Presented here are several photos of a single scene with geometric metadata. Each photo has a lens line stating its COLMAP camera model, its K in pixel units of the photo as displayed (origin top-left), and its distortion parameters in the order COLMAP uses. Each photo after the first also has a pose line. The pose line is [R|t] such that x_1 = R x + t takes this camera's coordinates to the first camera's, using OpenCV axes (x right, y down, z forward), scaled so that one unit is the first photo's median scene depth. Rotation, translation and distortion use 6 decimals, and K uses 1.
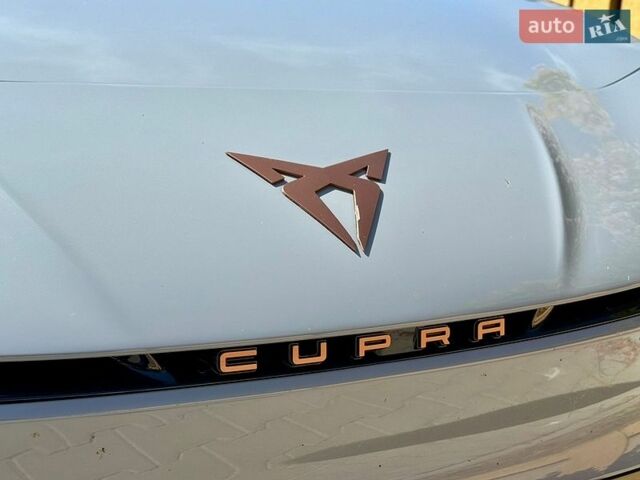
lens RADIAL K [[875.3, 0, 320.0], [0, 875.3, 240.0], [0, 0, 1]] dist [0.201184, -0.425315]
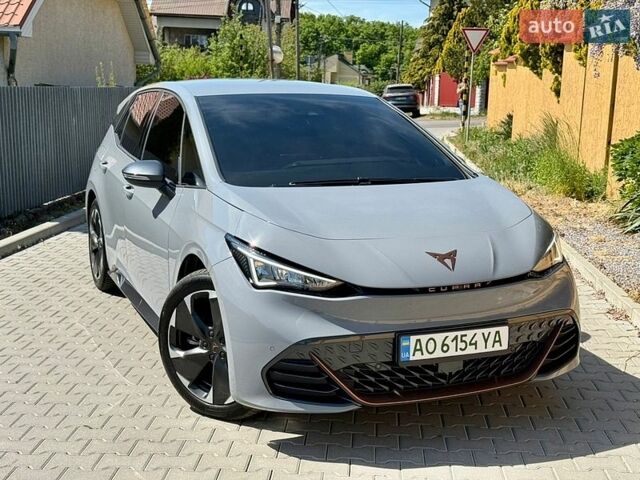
lens RADIAL K [[875.3, 0, 320.0], [0, 875.3, 240.0], [0, 0, 1]] dist [0.201184, -0.425315]
pose [[0.998311, -0.014840, -0.056160, -0.449151], [0.013511, 0.999621, -0.023974, -0.054547], [0.056495, 0.023175, 0.998134, -4.354377]]
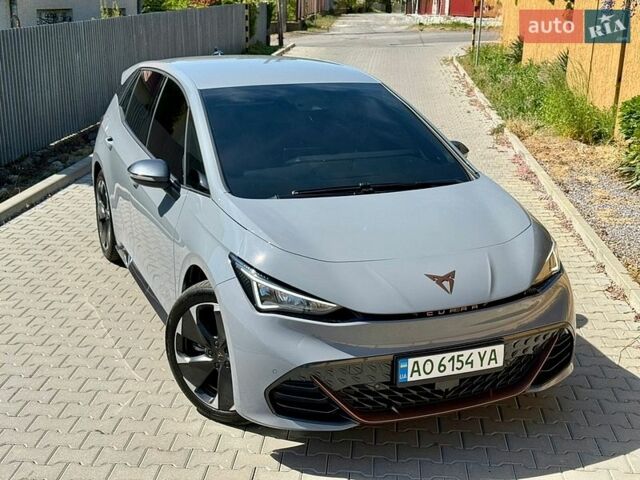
lens RADIAL K [[874.4, 0, 313.2], [0, 874.4, 238.0], [0, 0, 1]] dist [0.209642, -0.461770]
pose [[0.997379, -0.003973, -0.072239, -0.403755], [0.009847, 0.996655, 0.081128, -0.778847], [0.071675, -0.081627, 0.994082, -4.444383]]
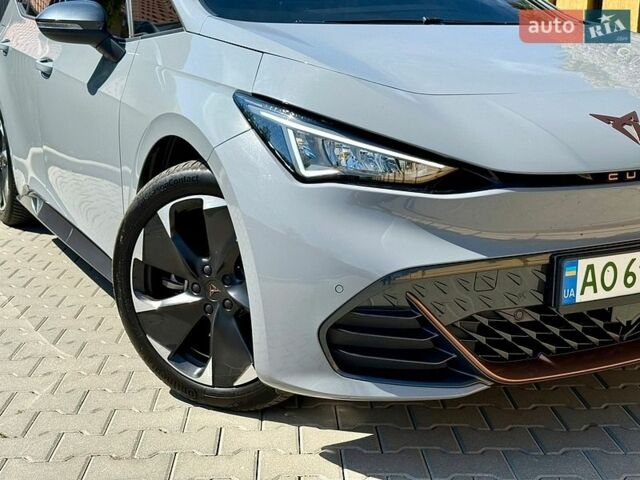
lens RADIAL K [[874.4, 0, 313.2], [0, 874.4, 238.0], [0, 0, 1]] dist [0.209642, -0.461770]
pose [[0.998667, -0.037729, 0.035237, -1.197237], [0.036689, 0.998885, 0.029697, 0.203351], [-0.036318, -0.028364, 0.998938, -2.044355]]
